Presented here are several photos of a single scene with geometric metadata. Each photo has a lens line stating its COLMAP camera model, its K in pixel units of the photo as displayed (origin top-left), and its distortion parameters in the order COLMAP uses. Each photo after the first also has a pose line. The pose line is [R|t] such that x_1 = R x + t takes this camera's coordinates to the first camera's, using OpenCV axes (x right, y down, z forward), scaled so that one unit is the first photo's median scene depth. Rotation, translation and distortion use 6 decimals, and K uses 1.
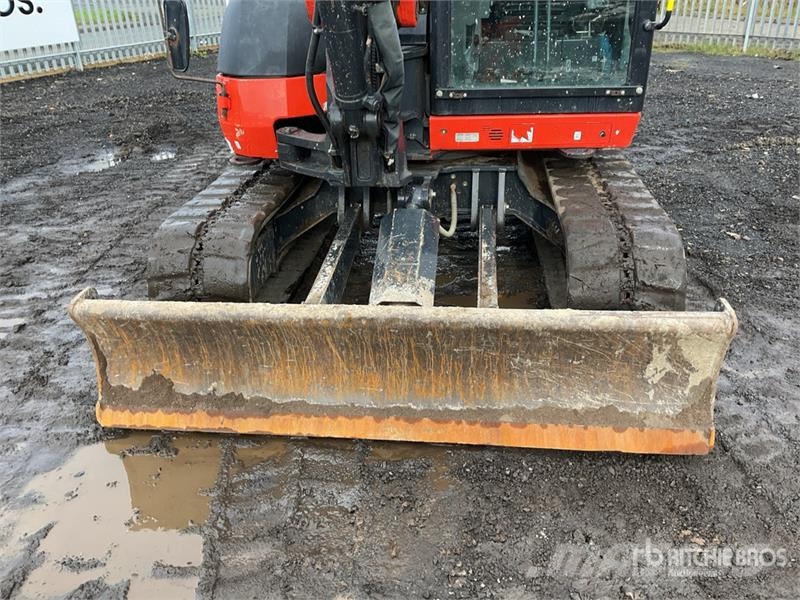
lens RADIAL K [[657.4, 0, 399.7], [0, 657.4, 298.7], [0, 0, 1]] dist [0.096070, -0.178792]
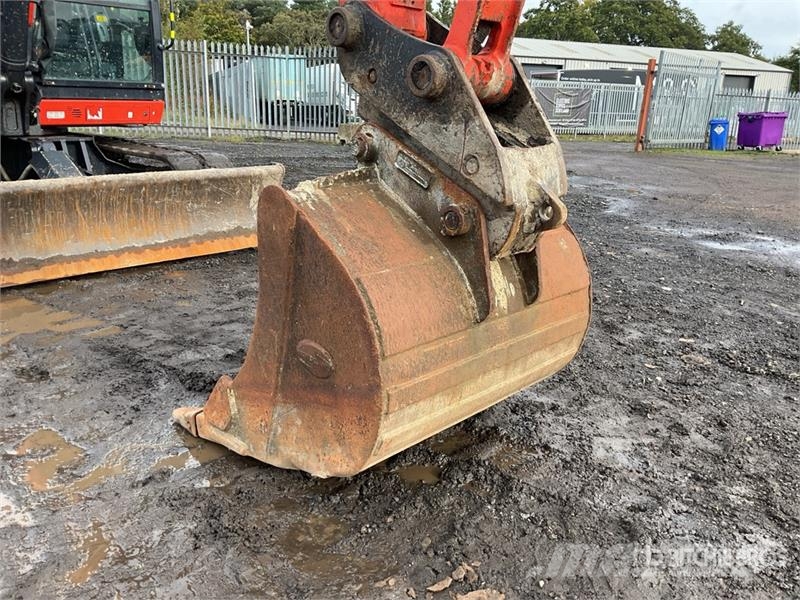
lens RADIAL K [[657.4, 0, 399.7], [0, 657.4, 298.7], [0, 0, 1]] dist [0.096070, -0.178792]
pose [[0.597439, -0.185180, 0.780241, -0.839001], [0.310037, 0.950652, -0.011774, 0.484296], [-0.739557, 0.248938, 0.625368, -0.411219]]
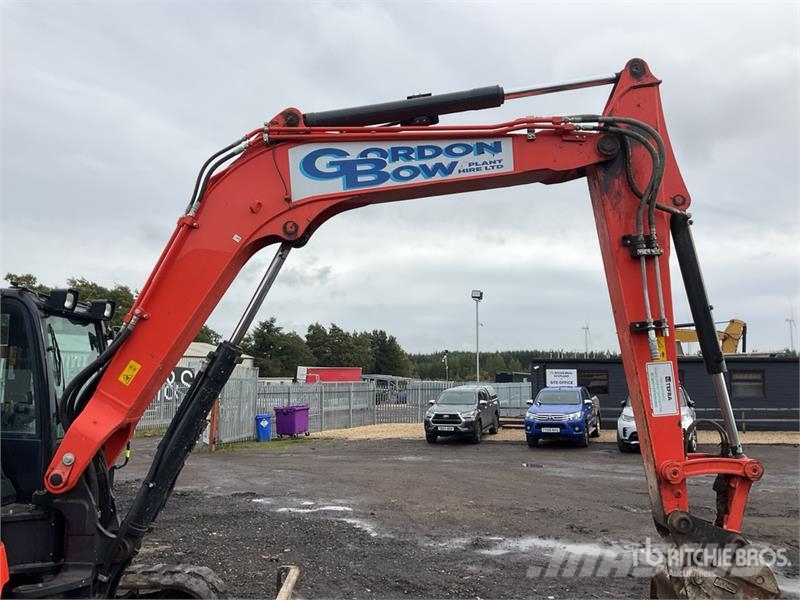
lens RADIAL K [[657.4, 0, 399.7], [0, 657.4, 298.7], [0, 0, 1]] dist [0.096070, -0.178792]
pose [[-0.122839, 0.152864, 0.980583, -1.721689], [0.447502, 0.890446, -0.082754, -0.395387], [-0.885806, 0.428648, -0.177789, 0.577002]]
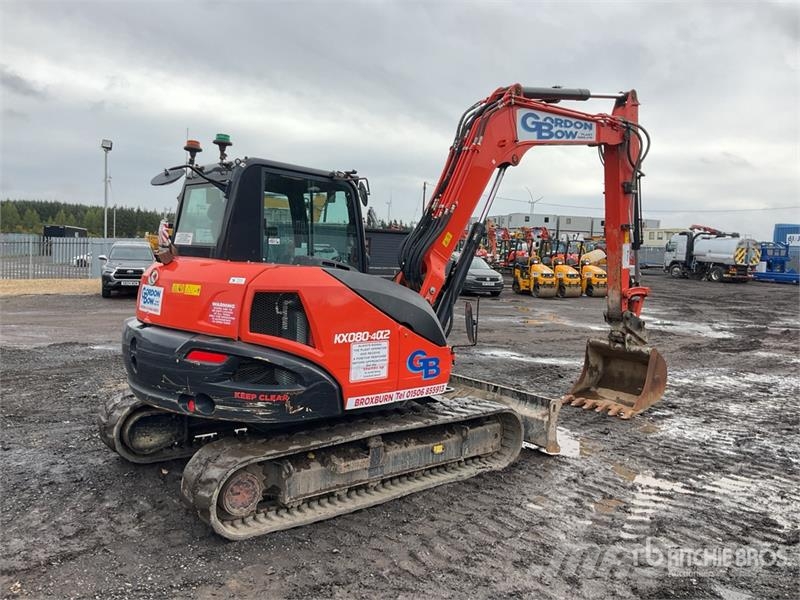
lens RADIAL K [[657.4, 0, 399.7], [0, 657.4, 298.7], [0, 0, 1]] dist [0.096070, -0.178792]
pose [[-0.727612, -0.049306, 0.684214, -1.708649], [0.291383, 0.880748, 0.373333, -1.423555], [-0.621028, 0.471011, -0.626476, 2.689764]]
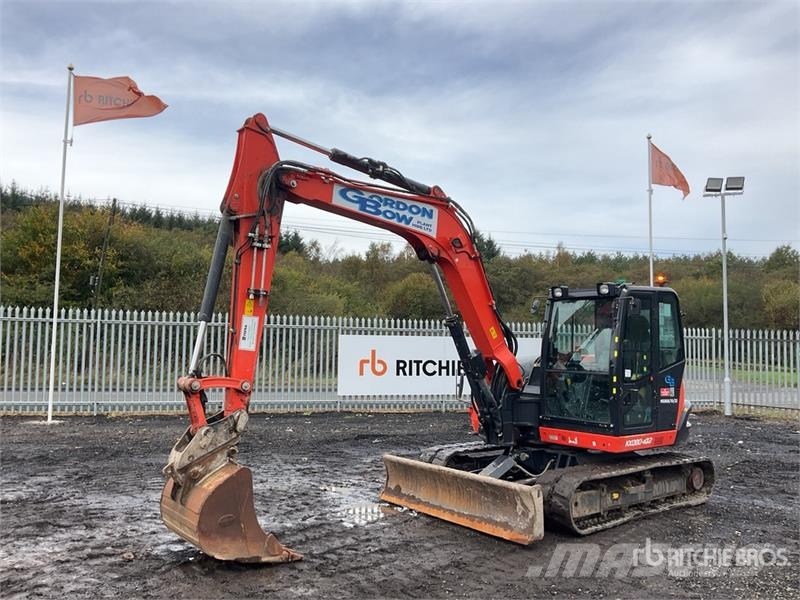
lens RADIAL K [[657.4, 0, 399.7], [0, 657.4, 298.7], [0, 0, 1]] dist [0.096070, -0.178792]
pose [[0.705504, -0.008297, -0.708657, 1.815212], [-0.351888, 0.863863, -0.360437, 0.473422], [0.615174, 0.503658, 0.606540, -1.280575]]
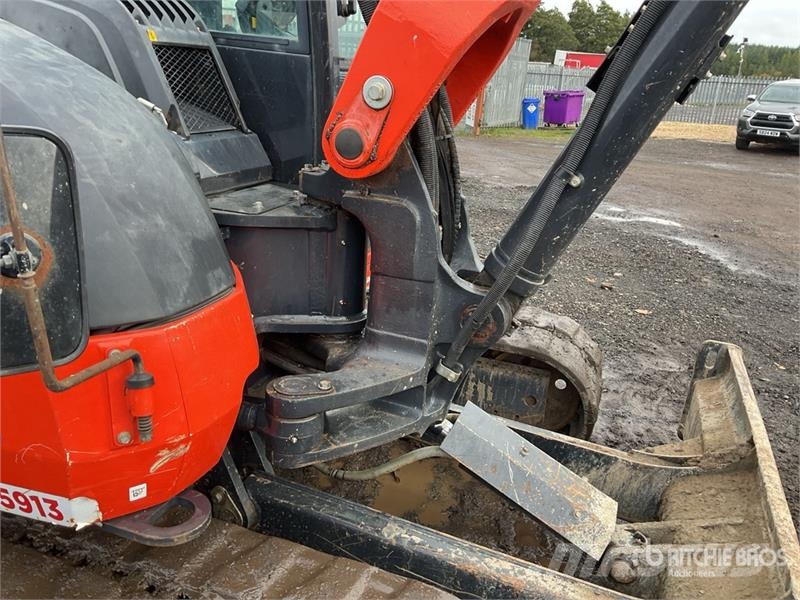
lens RADIAL K [[661.2, 0, 402.4], [0, 661.2, 299.3], [0, 0, 1]] dist [0.094637, -0.196533]
pose [[0.229198, -0.286523, 0.930254, -0.717521], [0.378309, 0.906783, 0.186085, -0.466951], [-0.896856, 0.309273, 0.316227, 0.968255]]
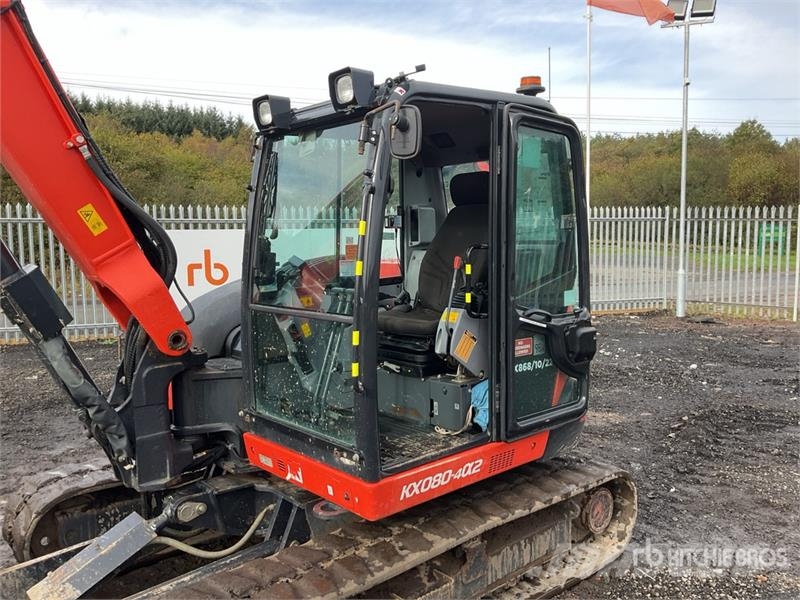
lens RADIAL K [[657.4, 0, 399.7], [0, 657.4, 298.7], [0, 0, 1]] dist [0.096070, -0.178792]
pose [[0.740421, 0.082558, -0.667054, 1.187426], [-0.309643, 0.922742, -0.229495, -0.404923], [0.596572, 0.376471, 0.708781, 0.446712]]
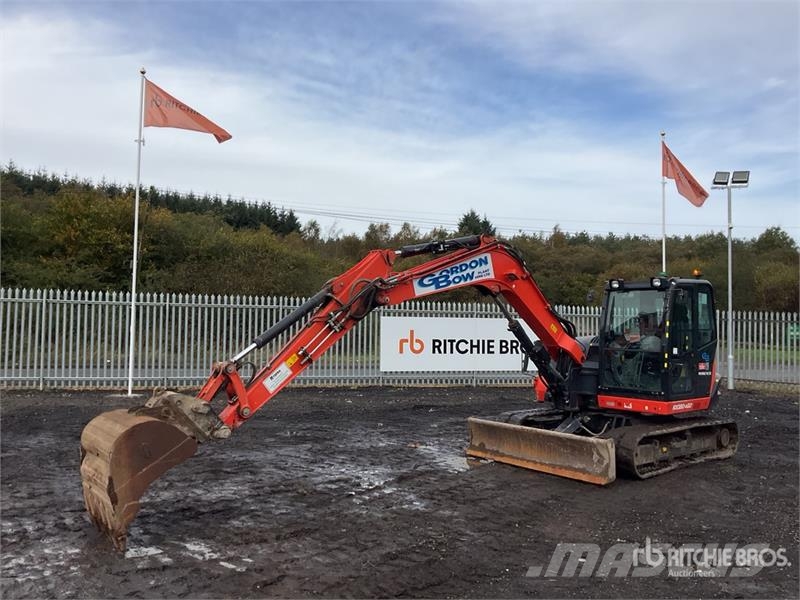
lens RADIAL K [[657.4, 0, 399.7], [0, 657.4, 298.7], [0, 0, 1]] dist [0.096070, -0.178792]
pose [[0.717433, 0.014761, -0.696471, 1.882061], [-0.346500, 0.874890, -0.338386, 0.831304], [0.604341, 0.484096, 0.632790, -2.027225]]
